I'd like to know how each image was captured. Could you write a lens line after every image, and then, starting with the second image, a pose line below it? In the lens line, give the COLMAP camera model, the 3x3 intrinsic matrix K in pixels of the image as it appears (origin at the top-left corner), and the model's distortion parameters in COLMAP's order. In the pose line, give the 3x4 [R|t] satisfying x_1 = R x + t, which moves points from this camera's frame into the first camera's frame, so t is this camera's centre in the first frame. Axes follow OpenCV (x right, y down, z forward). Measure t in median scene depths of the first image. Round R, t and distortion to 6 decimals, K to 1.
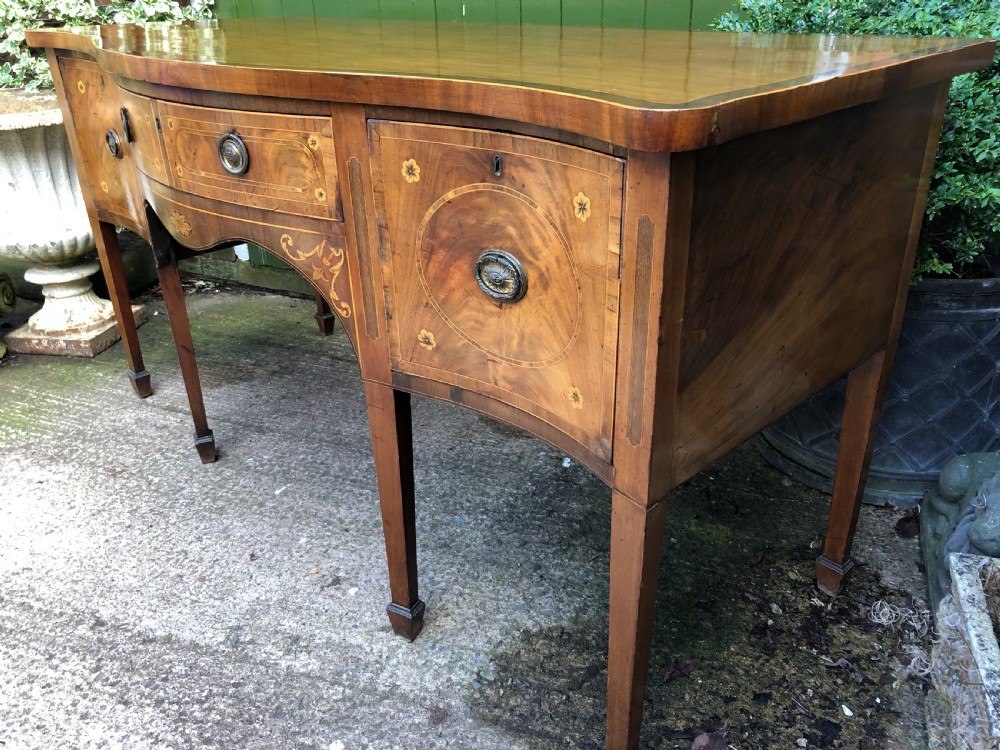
lens RADIAL K [[819.7, 0, 506.0], [0, 819.7, 368.3], [0, 0, 1]] dist [0.007003, 0.013464]
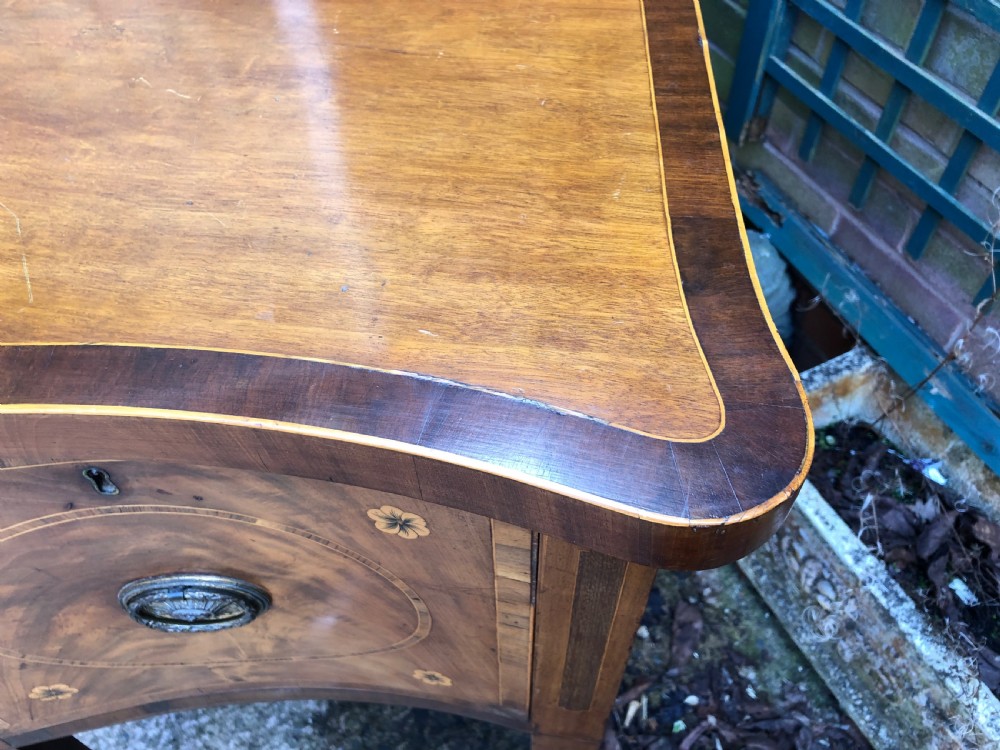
lens RADIAL K [[827.4, 0, 505.2], [0, 827.4, 372.2], [0, 0, 1]] dist [0.005756, 0.002682]
pose [[0.711240, -0.549758, 0.438068, -0.014502], [0.309136, 0.804308, 0.507468, -0.361262], [-0.631327, -0.225509, 0.742006, 0.488967]]
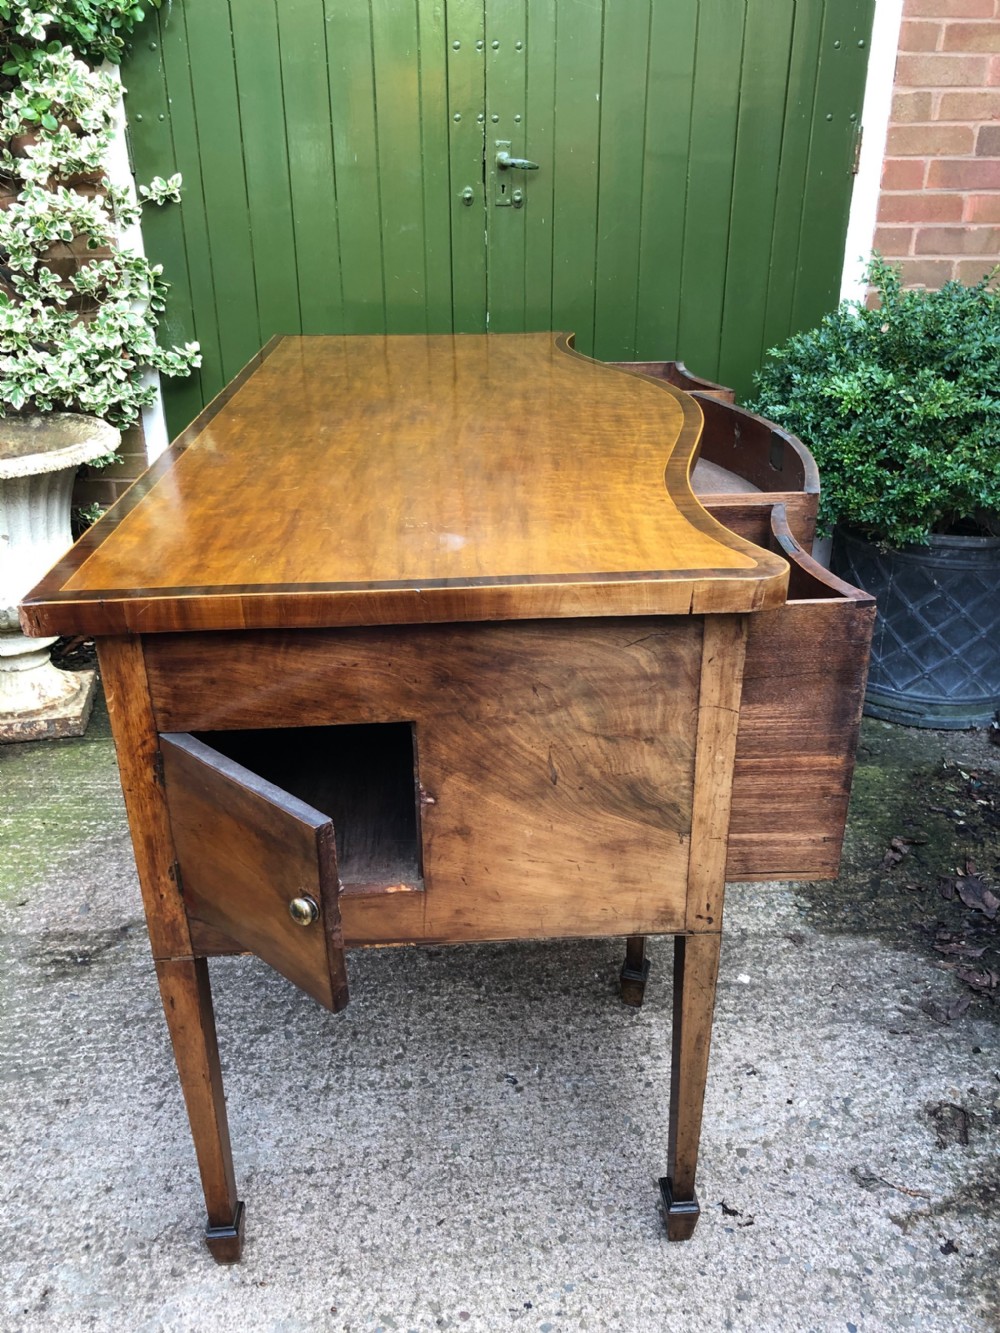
lens RADIAL K [[1086.3, 0, 498.3], [0, 1086.3, 662.4], [0, 0, 1]] dist [0.008109, 0.006185]
pose [[0.924009, -0.136147, 0.357311, -1.122361], [0.152475, 0.988147, -0.017787, -0.006971], [-0.350654, 0.070916, 0.933816, -0.383360]]
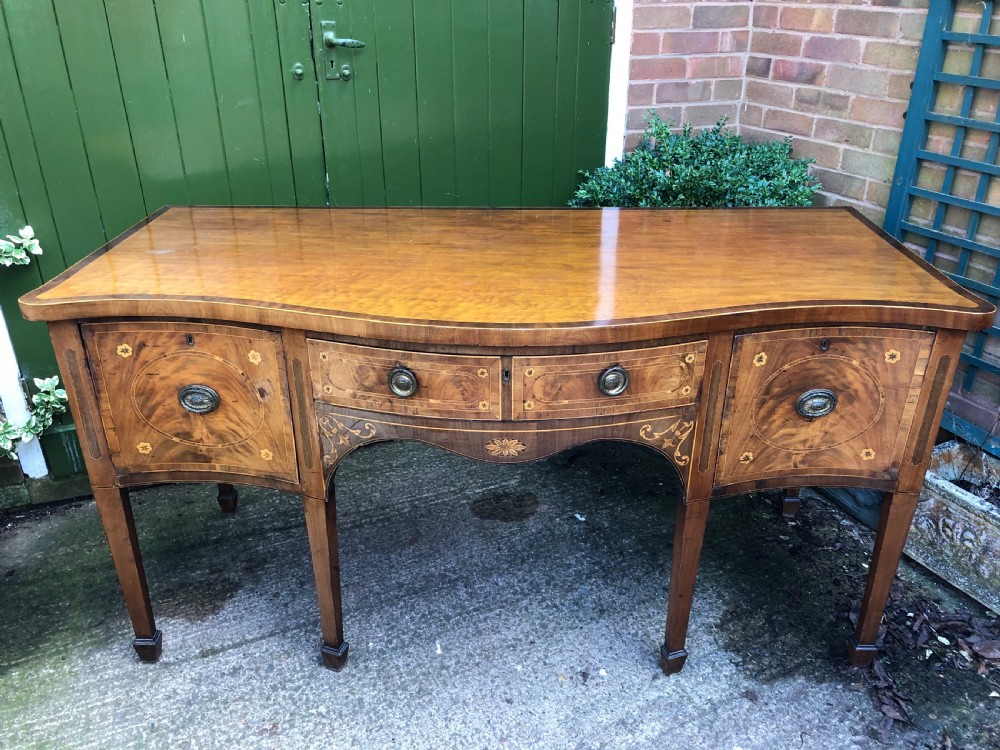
lens RADIAL K [[818.7, 0, 507.2], [0, 818.7, 367.2], [0, 0, 1]] dist [0.011318, 0.007400]
pose [[0.689645, -0.296375, 0.660721, -1.355868], [0.300886, 0.947199, 0.110821, -0.495234], [-0.658679, 0.122375, 0.742406, 0.135712]]
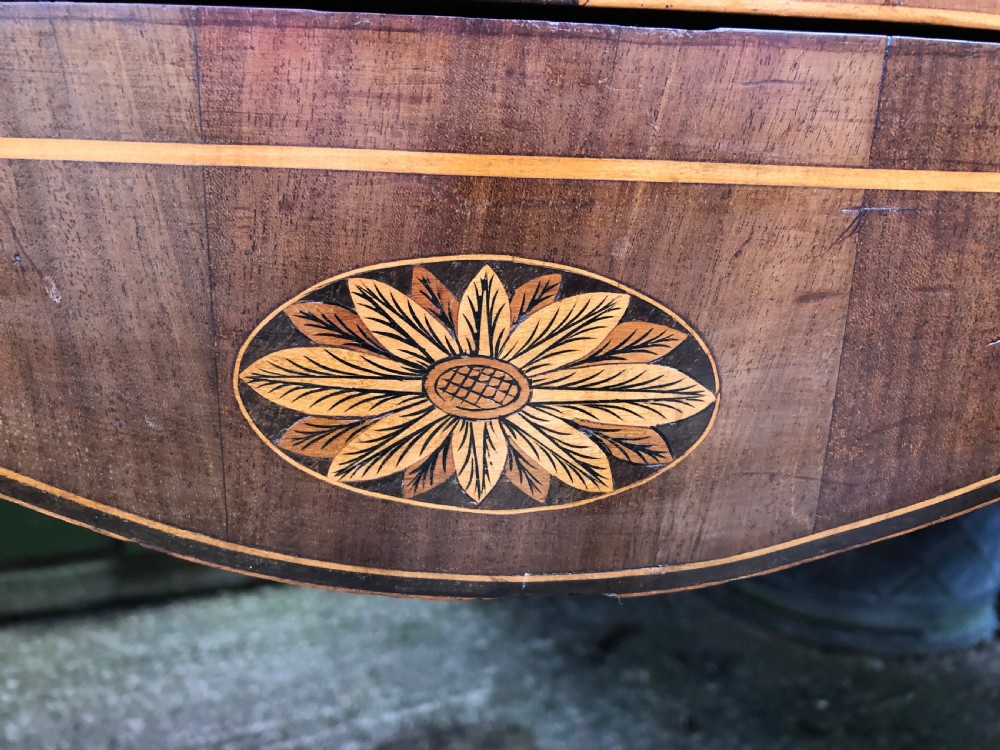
lens RADIAL K [[842.0, 0, 499.0], [0, 842.0, 360.4], [0, 0, 1]] dist [-0.005657, -0.001513]
pose [[0.667602, -0.121754, 0.734495, -0.561470], [0.274776, 0.957184, -0.091084, -0.202050], [-0.691957, 0.262629, 0.672474, 1.109019]]
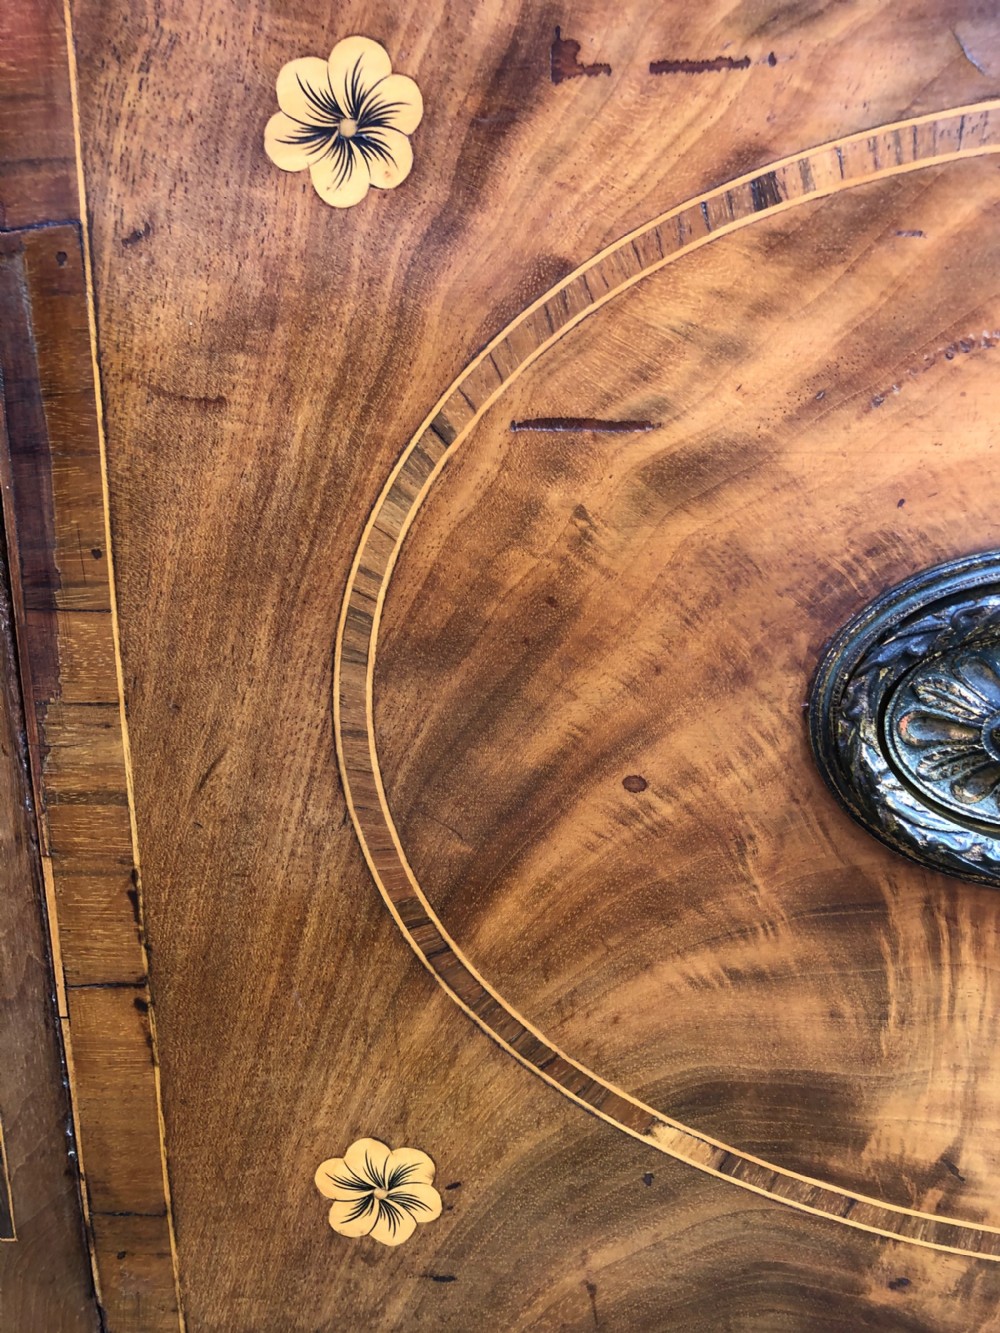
lens RADIAL K [[1051.0, 0, 498.6], [0, 1051.0, 643.0], [0, 0, 1]] dist [0.000414, 0.000177]
pose [[0.815894, -0.115563, 0.566535, -0.940816], [0.254424, 0.951621, -0.172294, -0.449190], [-0.519216, 0.284713, 0.805825, 1.529276]]
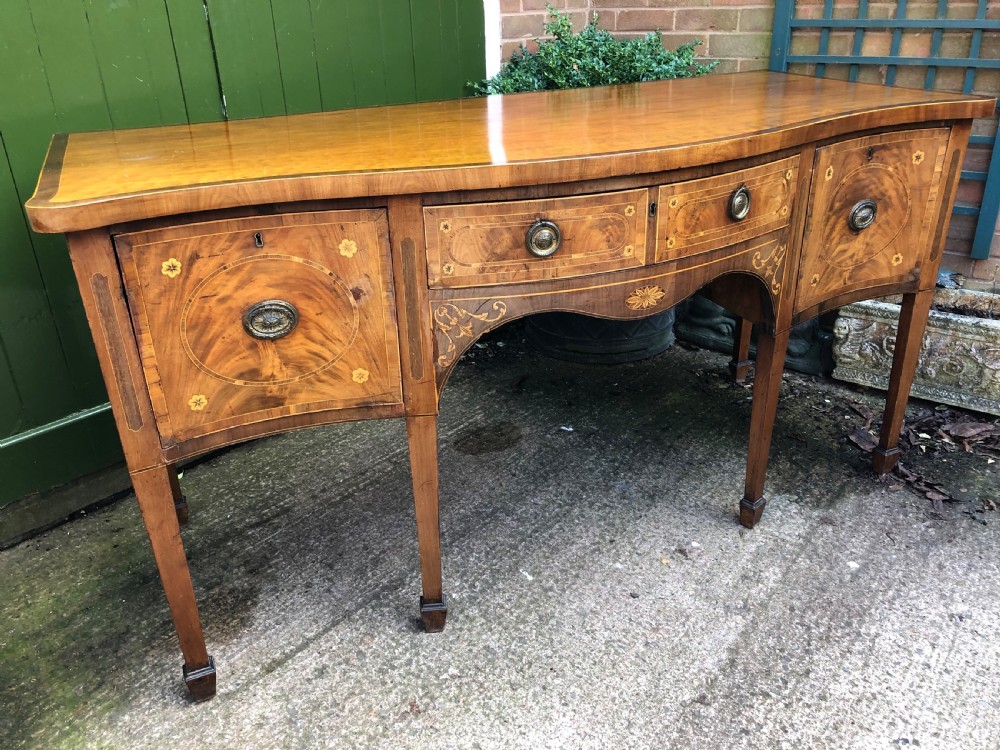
lens RADIAL K [[818.1, 0, 501.2], [0, 818.1, 370.3], [0, 0, 1]] dist [0.012861, -0.000959]
pose [[0.325058, -0.395535, 0.859005, -1.700976], [0.435376, 0.868939, 0.235358, -0.513321], [-0.839515, 0.297485, 0.454662, 0.834489]]
